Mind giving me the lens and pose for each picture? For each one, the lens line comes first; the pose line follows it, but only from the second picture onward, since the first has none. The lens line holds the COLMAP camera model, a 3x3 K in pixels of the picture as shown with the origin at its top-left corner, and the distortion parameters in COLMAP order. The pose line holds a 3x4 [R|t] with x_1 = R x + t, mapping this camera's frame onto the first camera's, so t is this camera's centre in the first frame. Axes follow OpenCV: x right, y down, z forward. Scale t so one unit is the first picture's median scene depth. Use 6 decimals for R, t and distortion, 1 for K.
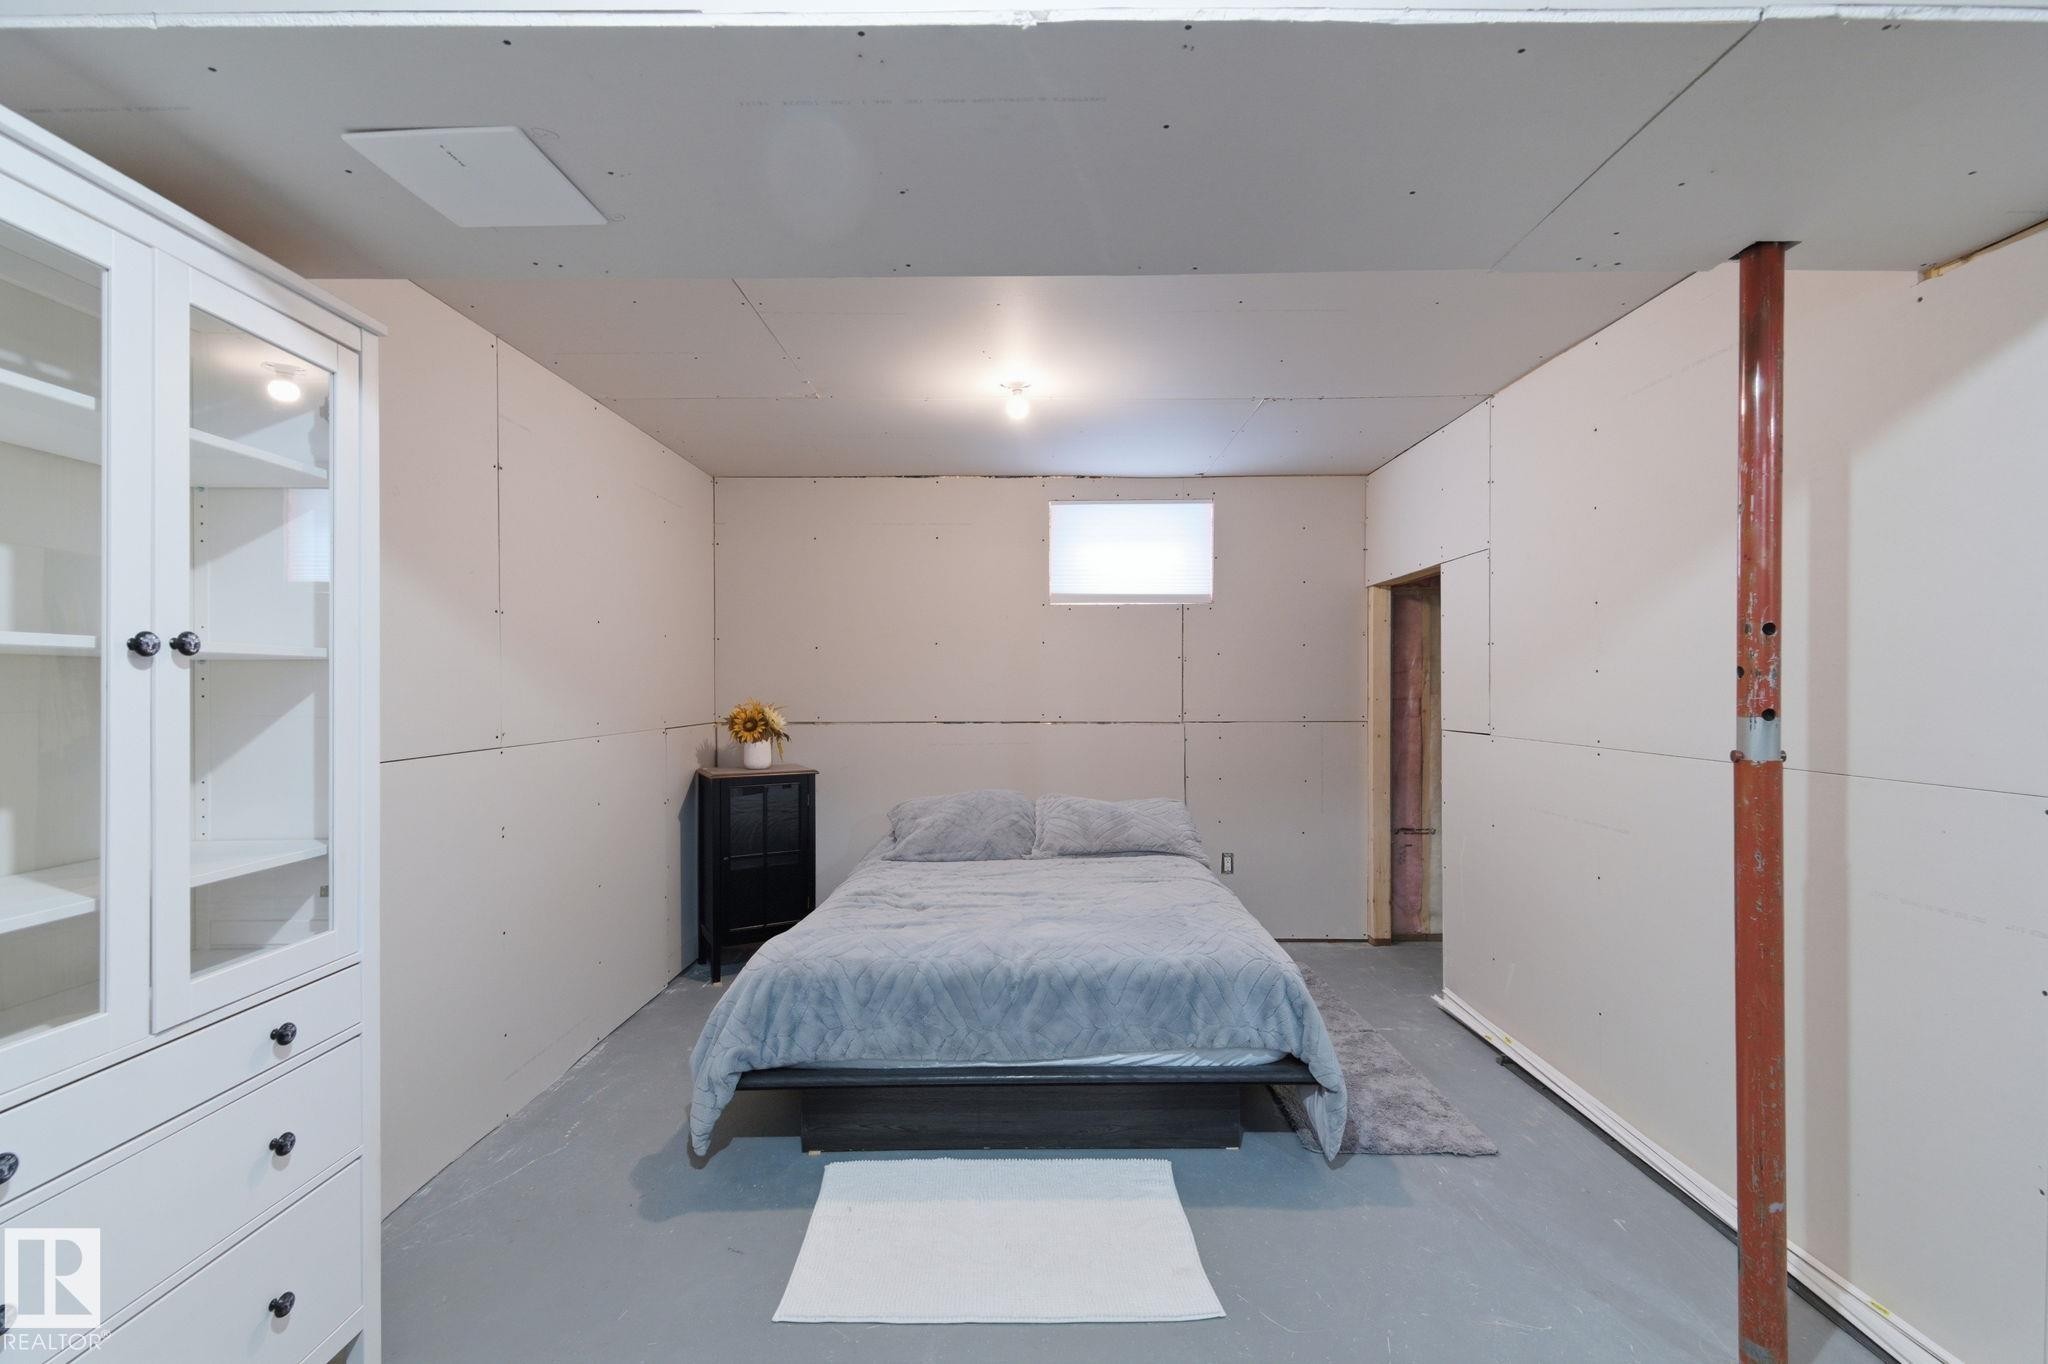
lens RADIAL K [[912.0, 0, 1017.6], [0, 912.0, 683.2], [0, 0, 1]] dist [0.016621, -0.002895]
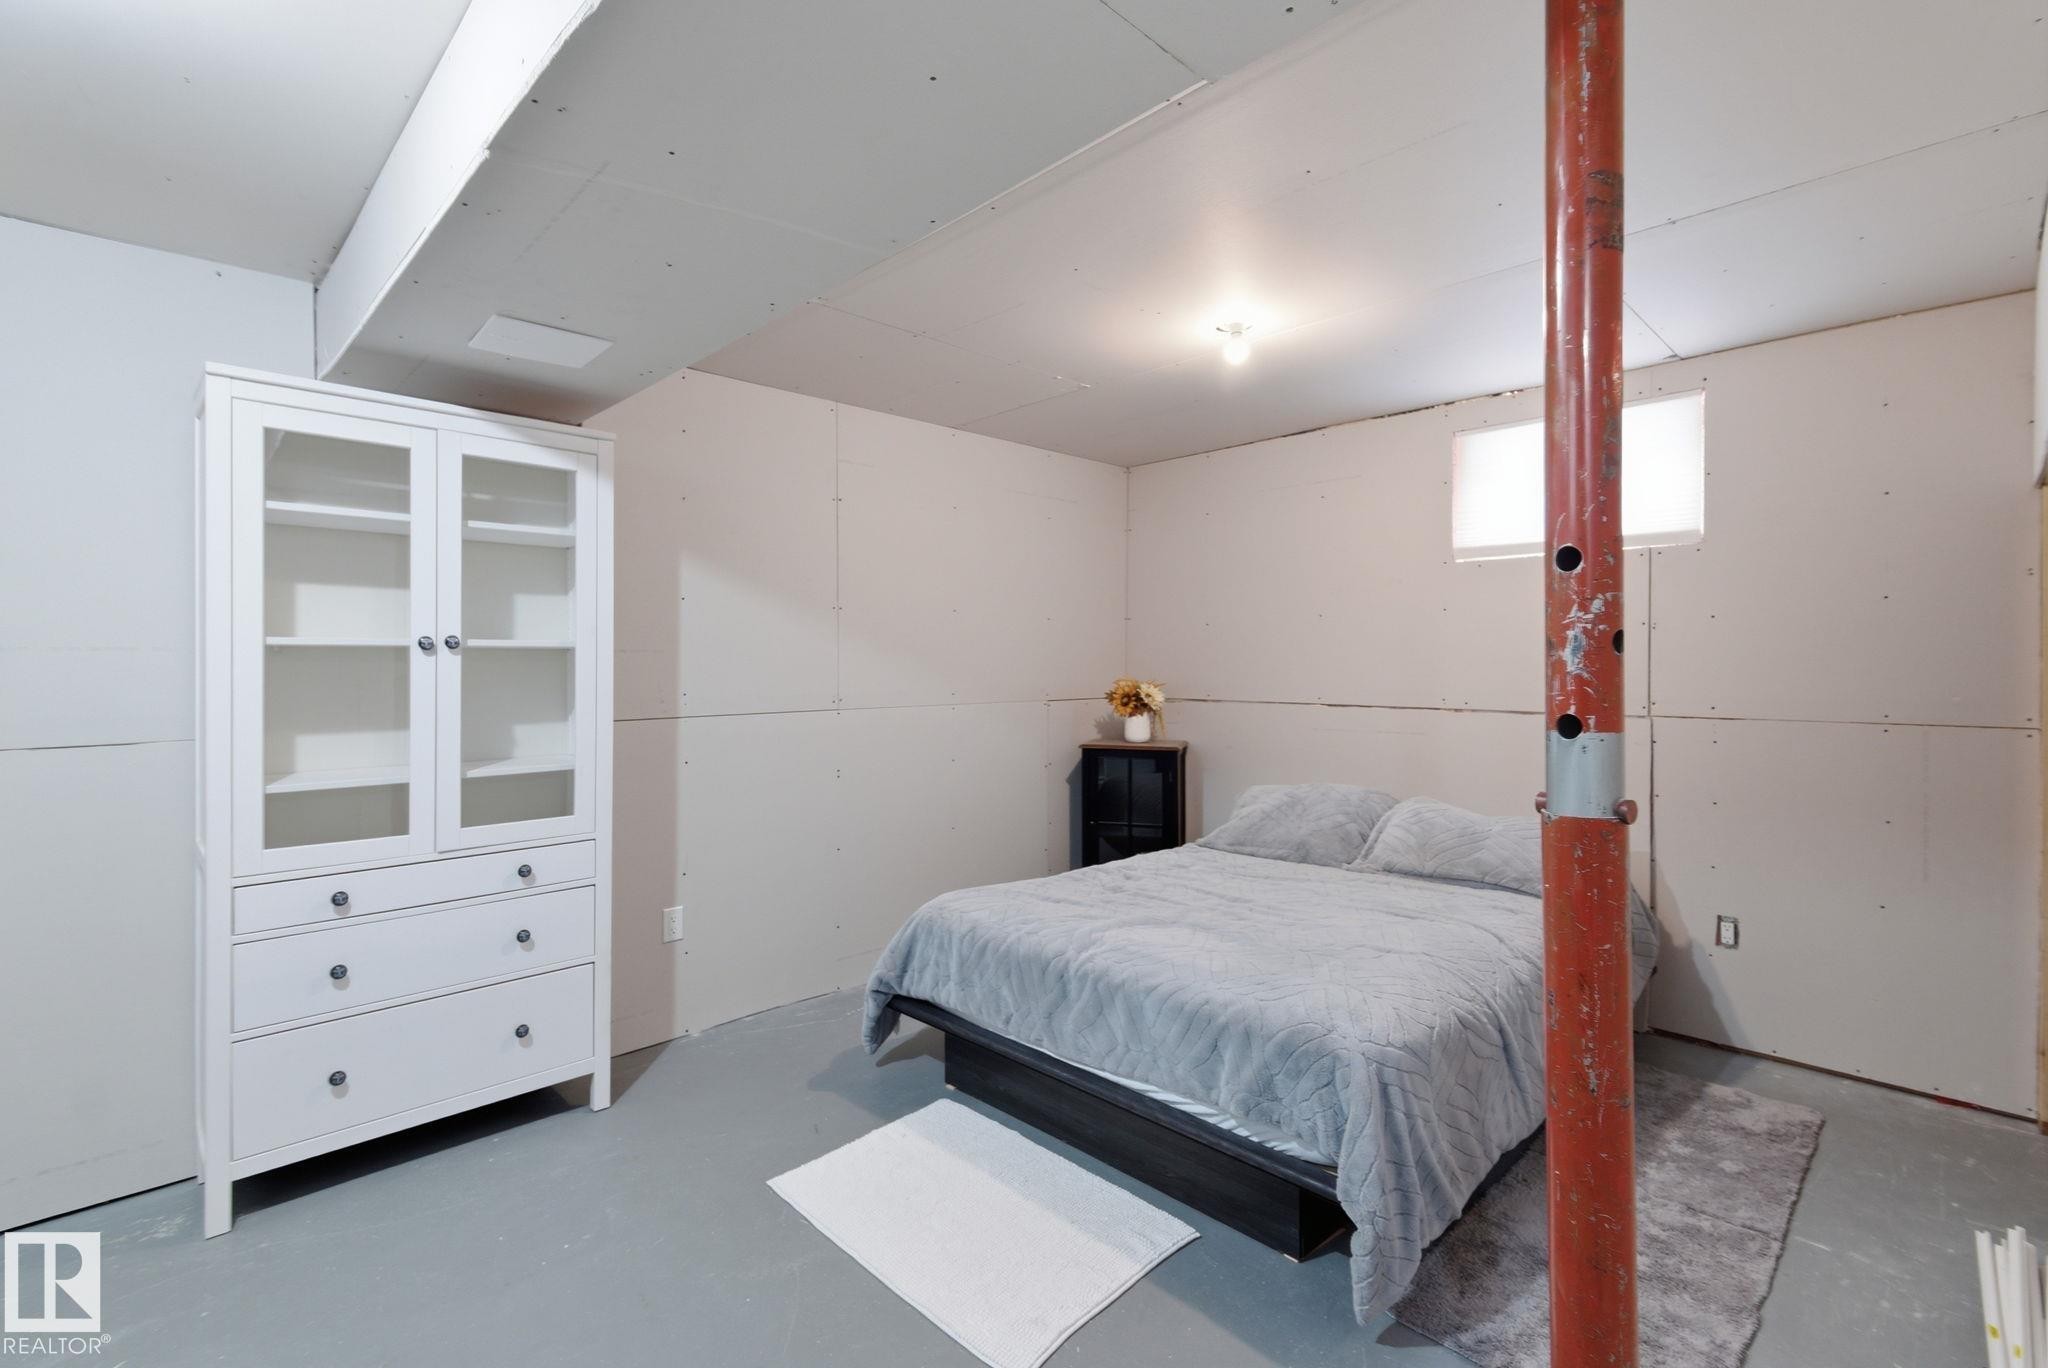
lens RADIAL K [[912.0, 0, 975.4], [0, 912.0, 659.7], [0, 0, 1]] dist [0.016621, -0.002895]
pose [[0.696479, 0.000102, -0.717578, 0.467679], [0.002191, 0.999995, 0.002269, -0.004877], [0.717574, -0.003153, 0.696475, 0.198973]]
